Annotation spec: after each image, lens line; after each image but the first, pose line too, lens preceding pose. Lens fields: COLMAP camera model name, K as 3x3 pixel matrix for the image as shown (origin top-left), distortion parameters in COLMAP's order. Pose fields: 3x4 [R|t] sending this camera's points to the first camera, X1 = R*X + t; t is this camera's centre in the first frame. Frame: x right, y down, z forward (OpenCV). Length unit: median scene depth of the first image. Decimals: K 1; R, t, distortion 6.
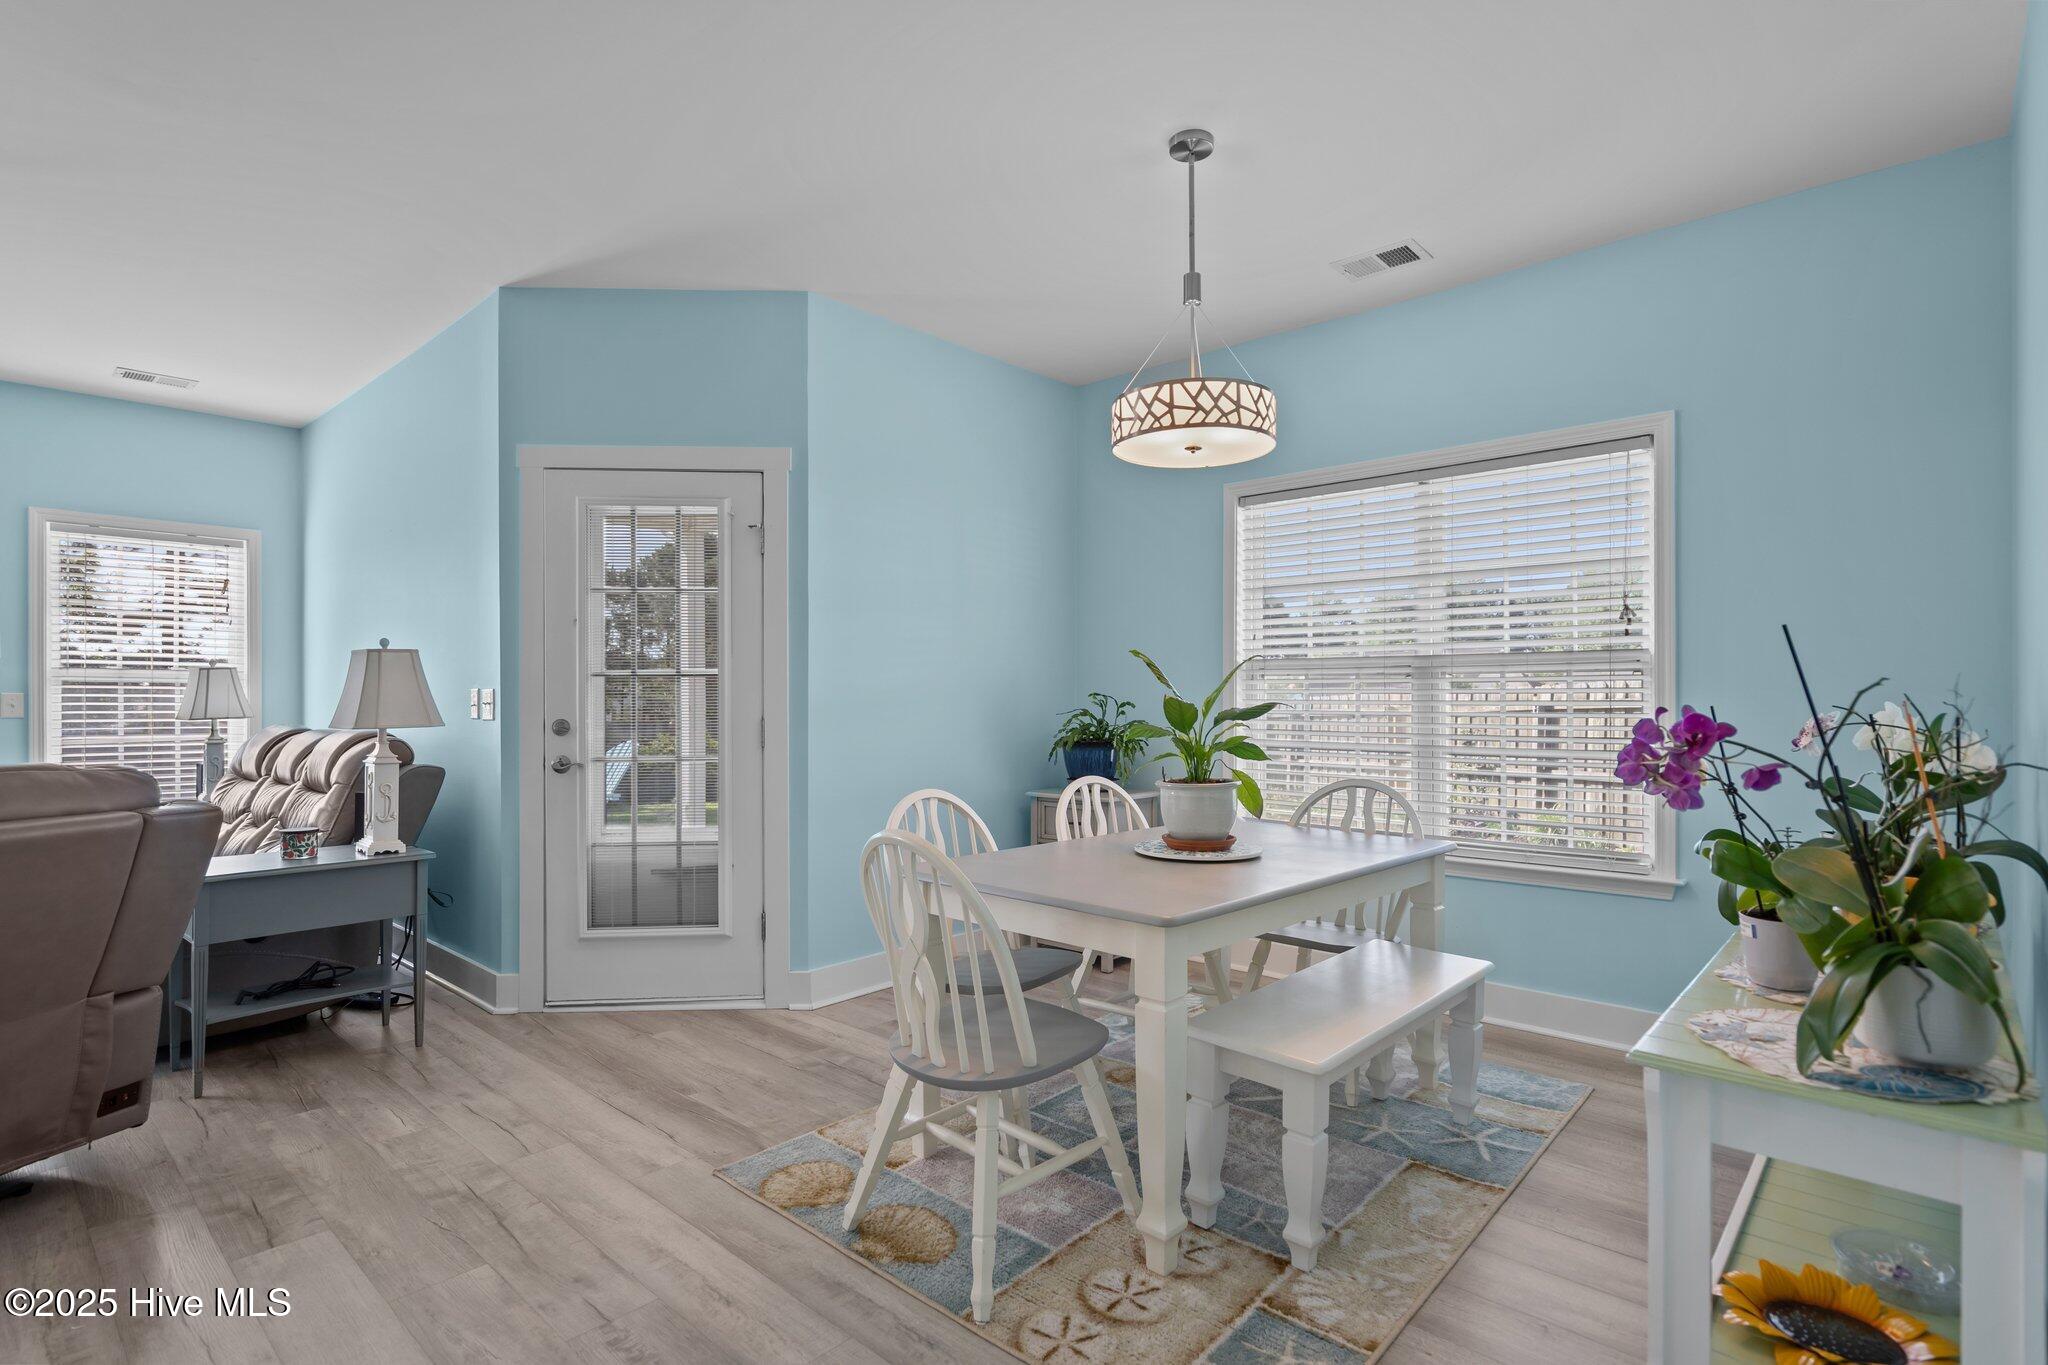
lens RADIAL K [[1007.0, 0, 1030.4], [0, 1007.0, 696.8], [0, 0, 1]] dist [0.009828, 0.000224]
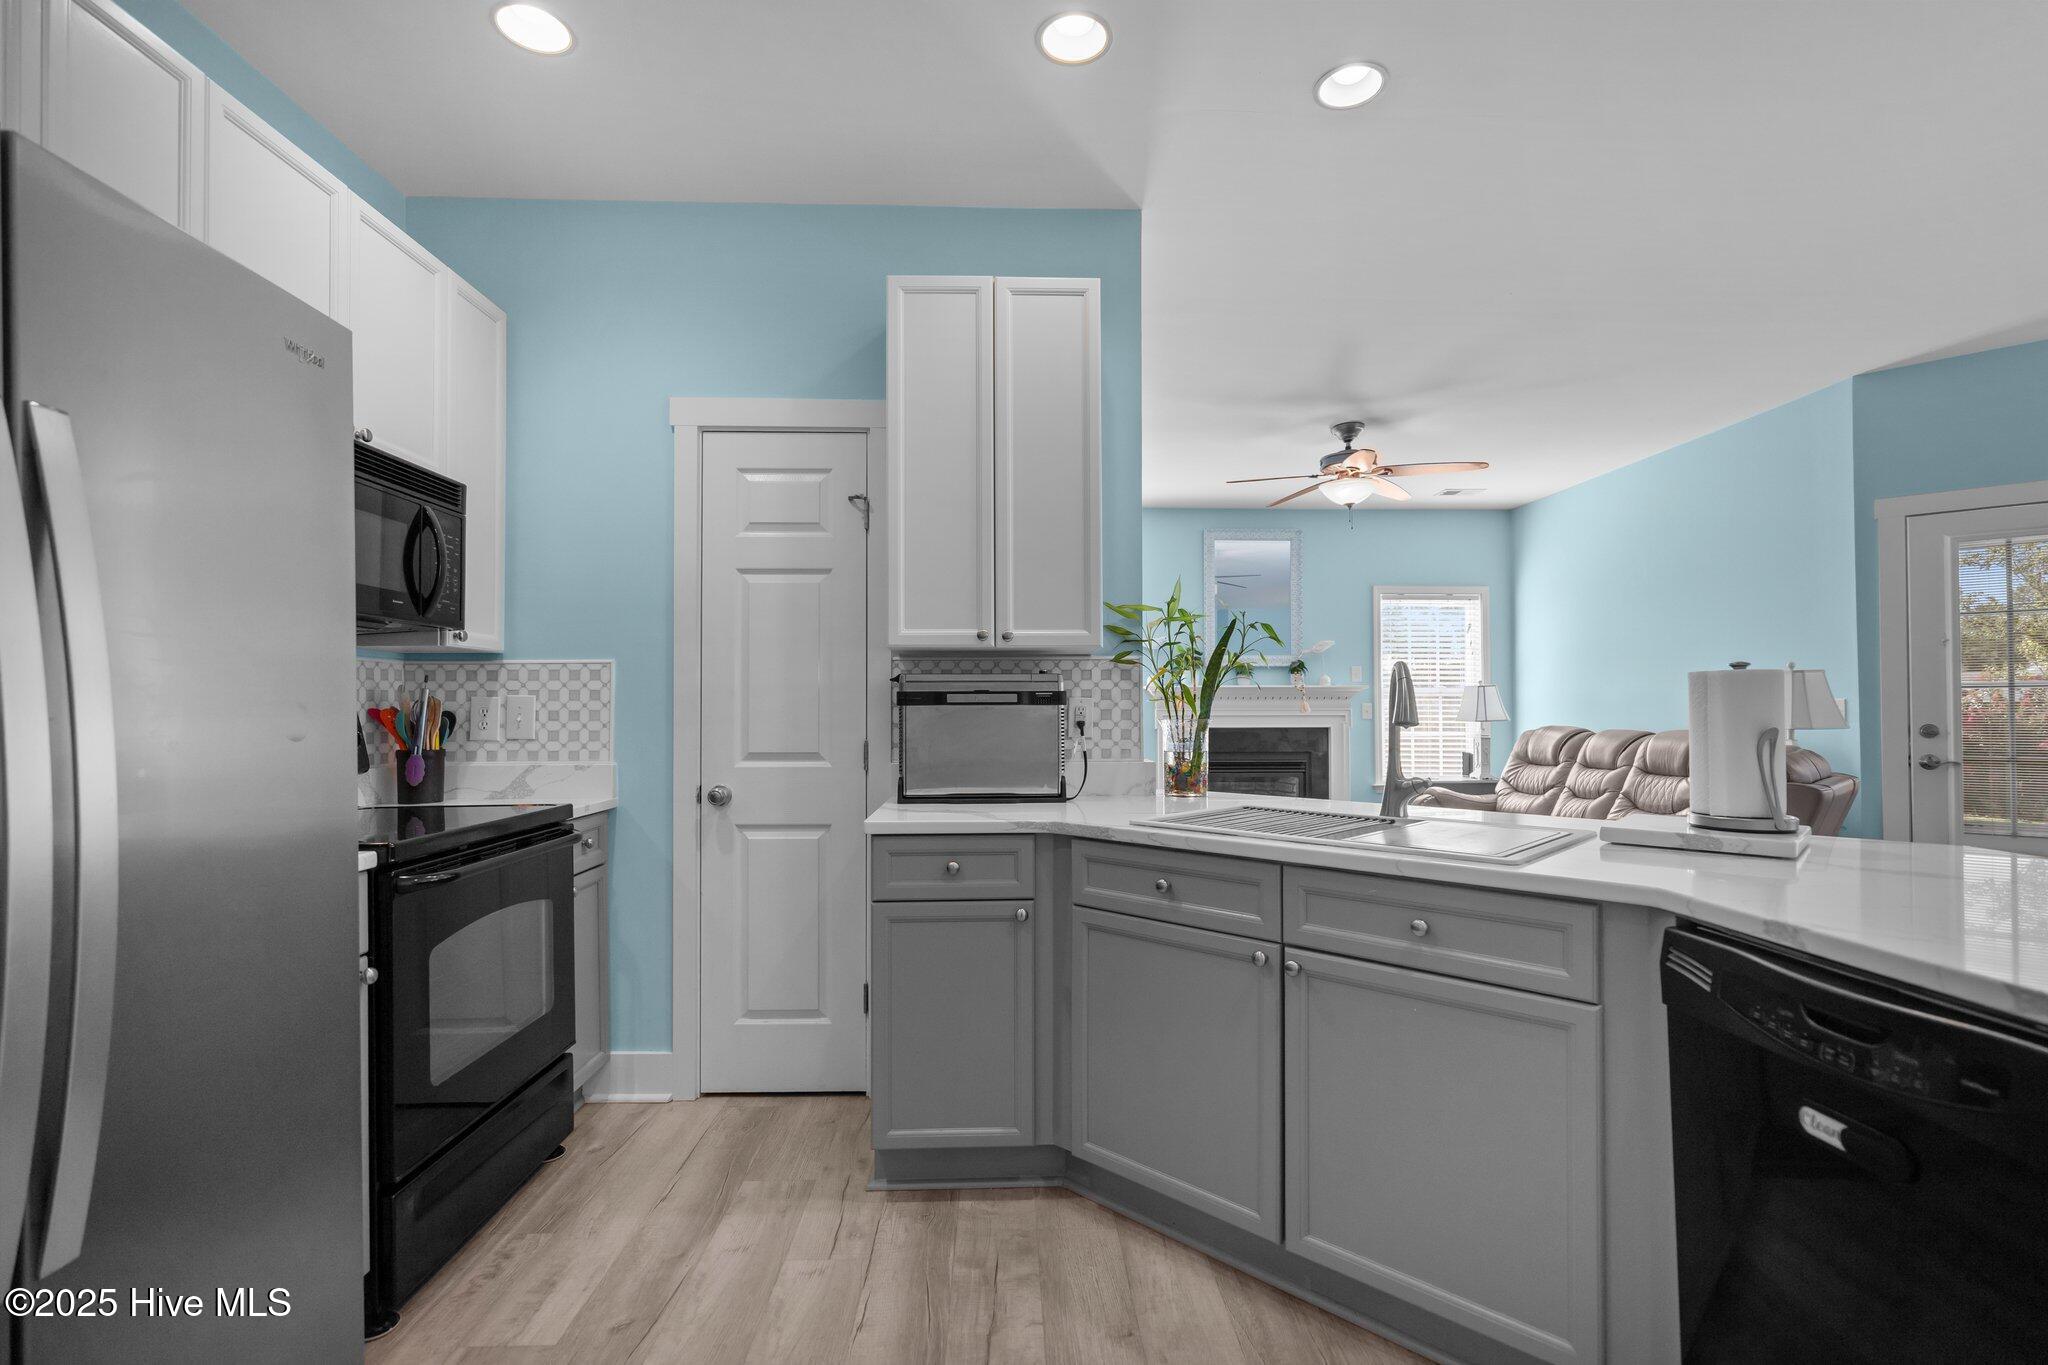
lens RADIAL K [[935.0, 0, 1020.8], [0, 935.0, 697.3], [0, 0, 1]] dist [-0.005801, 0.004879]
pose [[0.693317, -0.008788, -0.720579, -0.477941], [0.003100, 0.999953, -0.009212, -0.003393], [0.720626, 0.004153, 0.693312, -0.631717]]
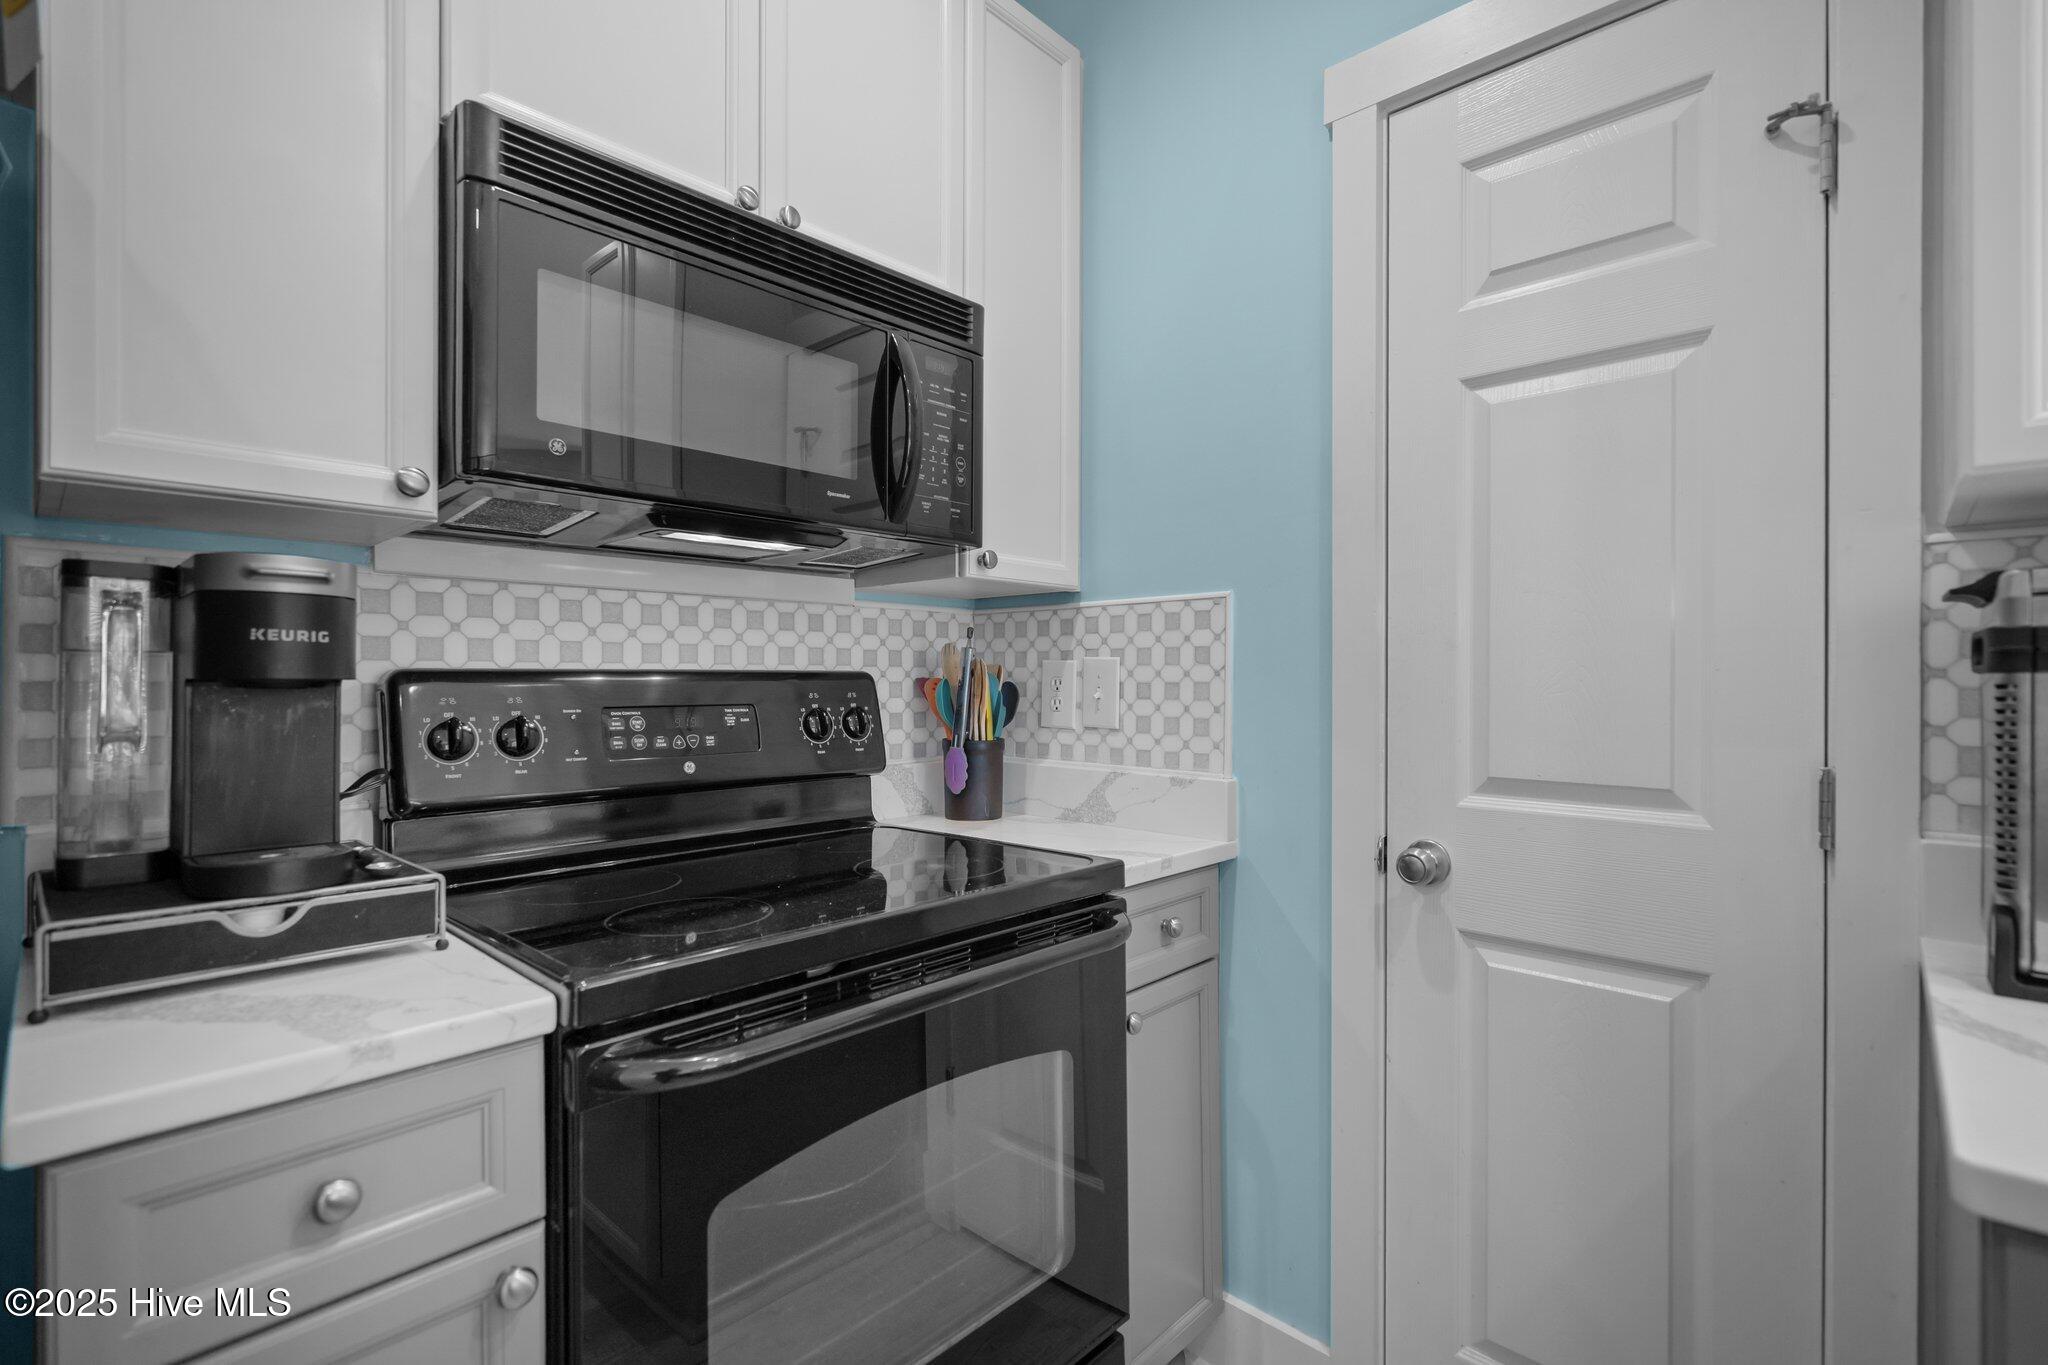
lens RADIAL K [[935.0, 0, 1036.2], [0, 935.0, 676.8], [0, 0, 1]] dist [-0.005801, 0.004879]
pose [[0.001750, -0.001387, -0.999998, -0.890479], [-0.000226, 0.999999, -0.001387, -0.002656], [0.999998, 0.000229, 0.001750, -0.400500]]
